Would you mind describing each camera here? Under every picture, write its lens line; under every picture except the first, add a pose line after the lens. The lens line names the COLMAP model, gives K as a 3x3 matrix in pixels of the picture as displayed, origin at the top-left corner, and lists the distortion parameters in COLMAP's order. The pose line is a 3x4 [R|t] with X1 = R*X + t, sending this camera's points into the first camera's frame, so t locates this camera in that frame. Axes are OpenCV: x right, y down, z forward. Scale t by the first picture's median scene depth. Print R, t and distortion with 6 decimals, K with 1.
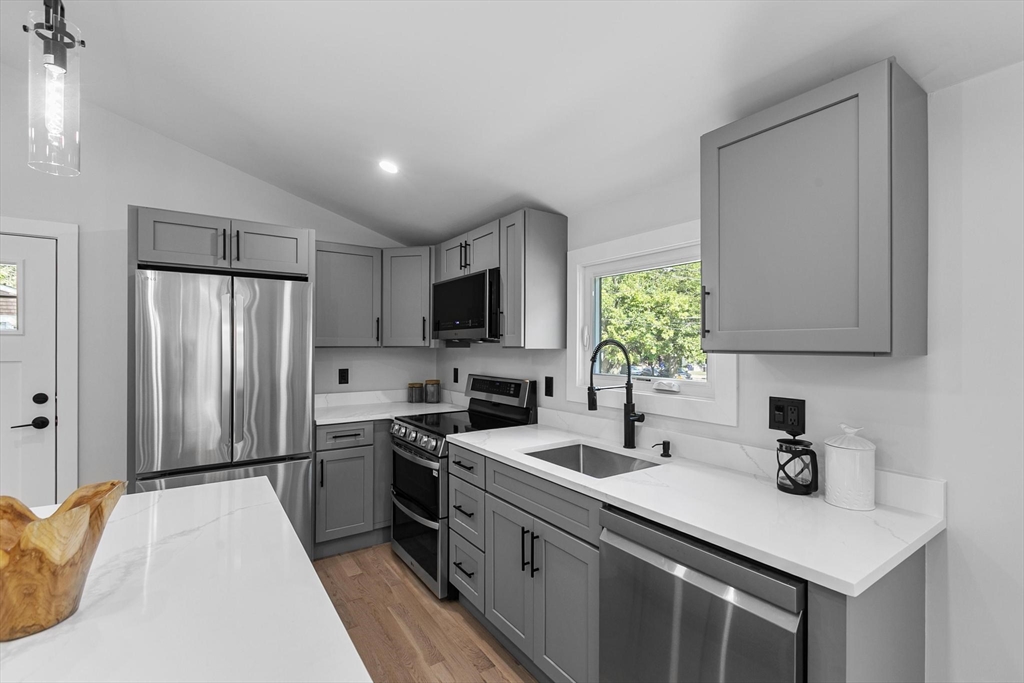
lens RADIAL K [[456.7, 0, 512.4], [0, 456.7, 343.3], [0, 0, 1]] dist [0.000873, 0.000455]
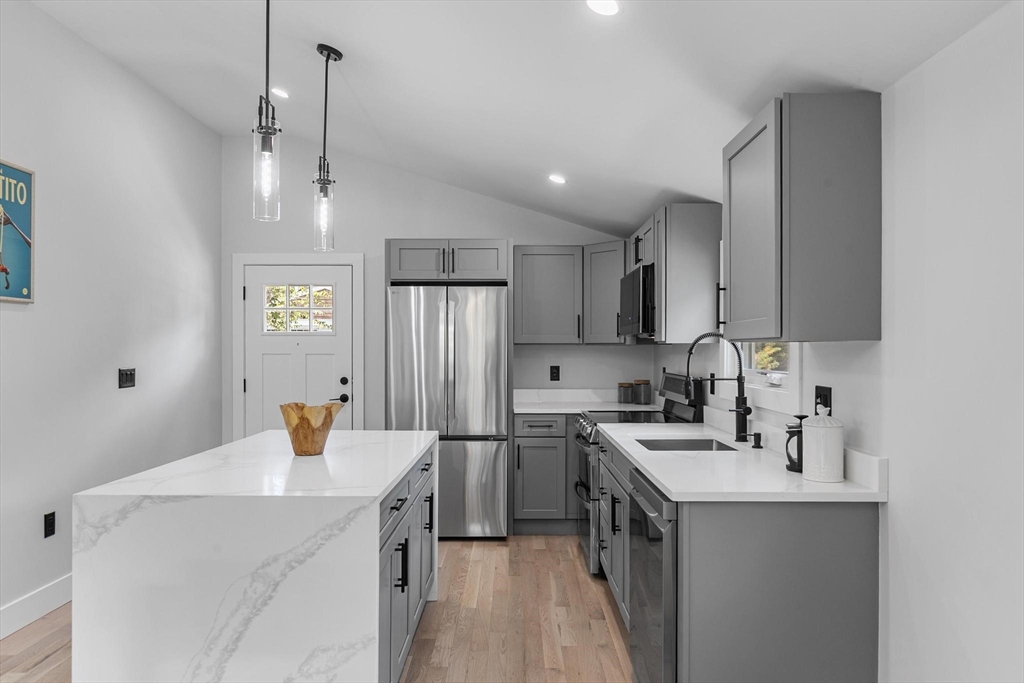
lens RADIAL K [[665.2, 0, 515.6], [0, 665.2, 345.4], [0, 0, 1]] dist [-0.003787, -0.001494]
pose [[0.825309, -0.003662, -0.564670, 0.547887], [0.003033, 0.999993, -0.002052, 0.018259], [0.564674, -0.000019, 0.825314, -0.379621]]
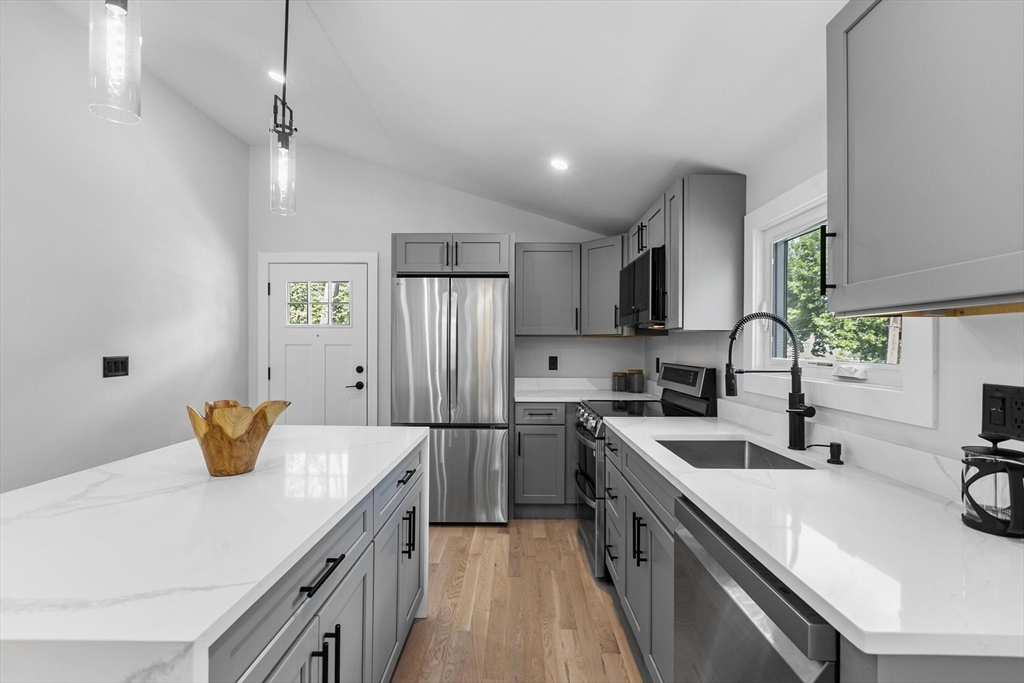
lens RADIAL K [[452.8, 0, 513.9], [0, 452.8, 344.7], [0, 0, 1]] dist [-0.000506, 0.000026]
pose [[0.819534, -0.000744, -0.573030, 0.250579], [0.000134, 0.999999, -0.001107, 0.040036], [0.573030, 0.000831, 0.819534, 0.063572]]
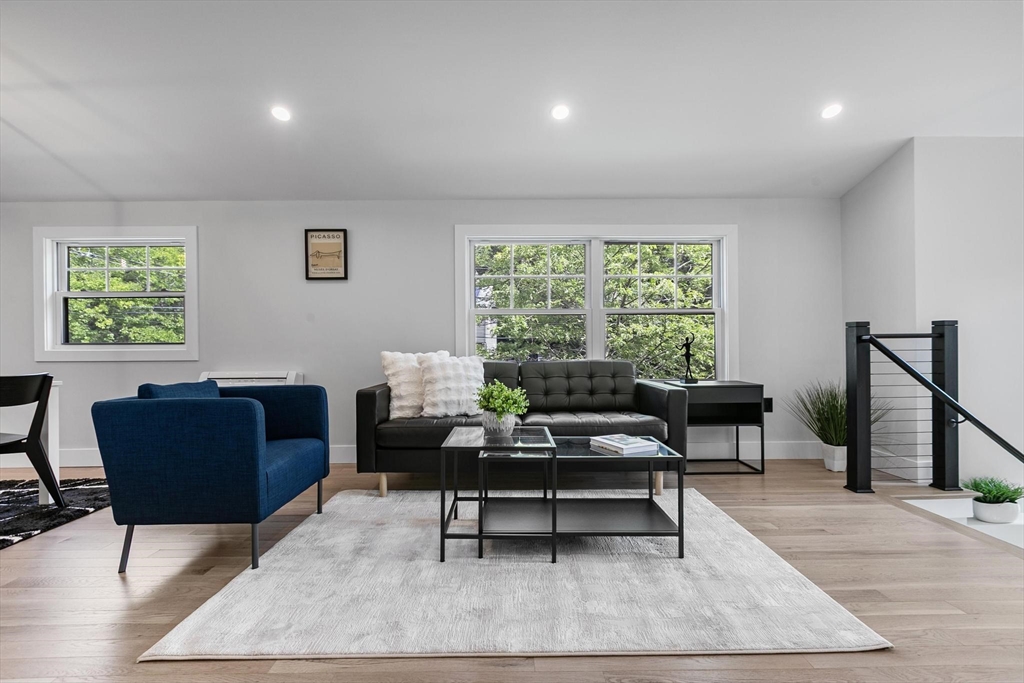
lens RADIAL K [[456.7, 0, 512.4], [0, 456.7, 343.3], [0, 0, 1]] dist [0.000873, 0.000455]
pose [[0.564096, -0.010840, 0.825638, 0.301873], [0.007255, 0.999940, 0.008171, 0.157896], [-0.825677, 0.001381, 0.564141, -1.772396]]
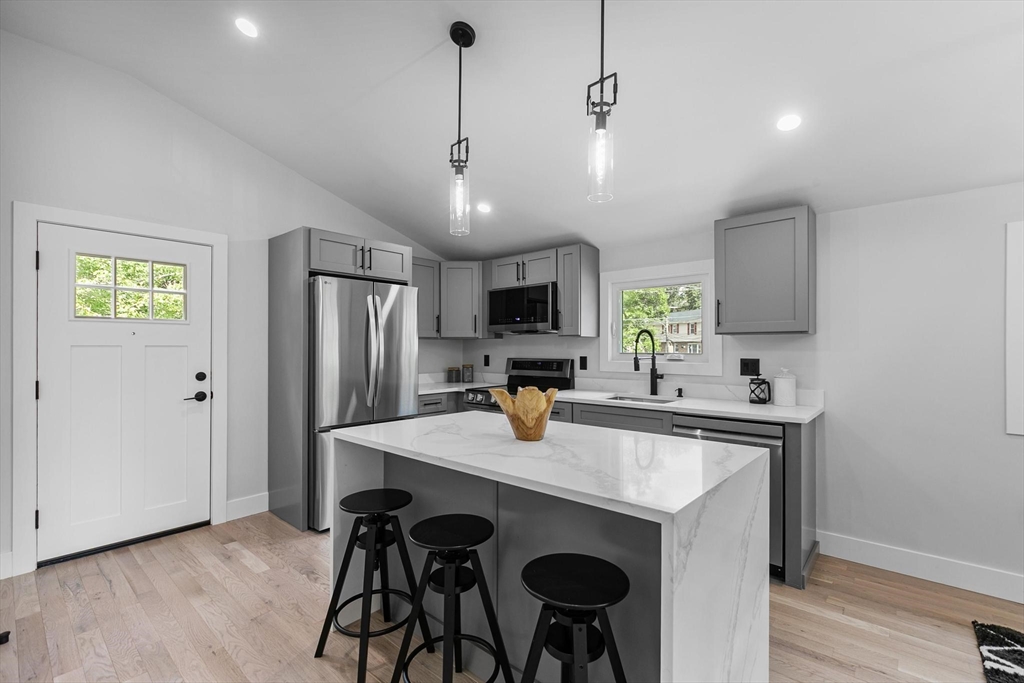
lens RADIAL K [[453.0, 0, 512.9], [0, 453.0, 347.3], [0, 0, 1]] dist [-0.001454, 0.000534]
pose [[0.969499, -0.003106, 0.245076, -0.525435], [0.002069, 0.999988, 0.004489, 0.039022], [-0.245087, -0.003845, 0.969493, -0.380483]]
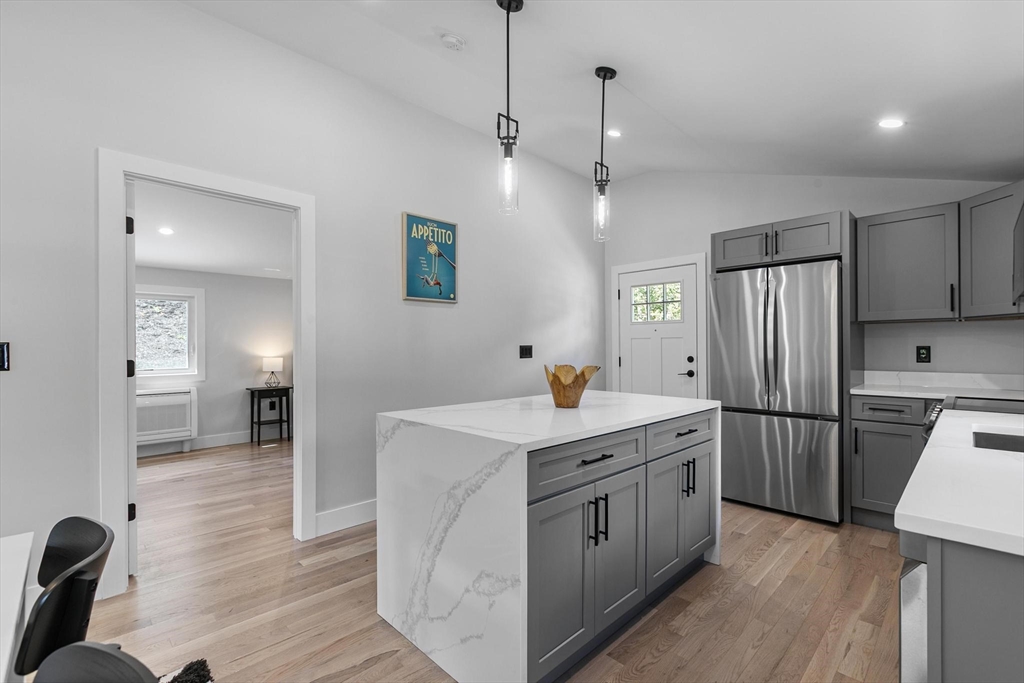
lens RADIAL K [[453.0, 0, 512.9], [0, 453.0, 347.3], [0, 0, 1]] dist [-0.001454, 0.000534]
pose [[0.176517, -0.004349, -0.984288, 0.511771], [0.007855, 0.999965, -0.003010, 0.076067], [0.984266, -0.007200, 0.176545, 0.055327]]
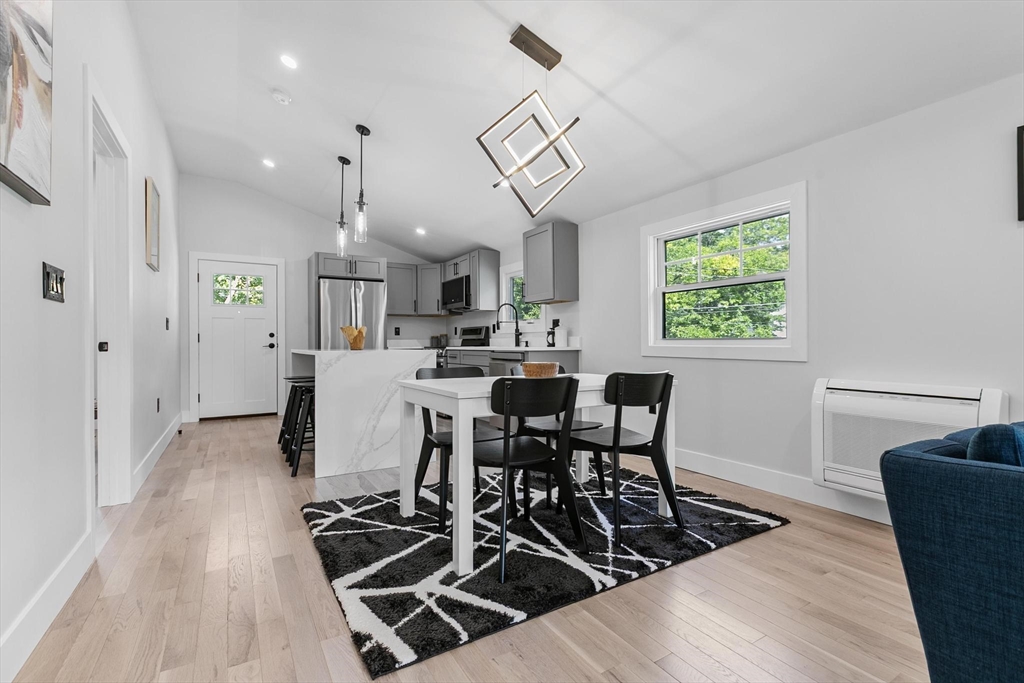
lens RADIAL K [[461.7, 0, 512.0], [0, 461.7, 341.5], [0, 0, 1]] dist [0.002102, 0.000363]
pose [[0.998454, -0.009073, -0.054832, 0.301864], [0.009119, 0.999958, 0.000595, 0.164021], [0.054825, -0.001094, 0.998495, -1.261913]]
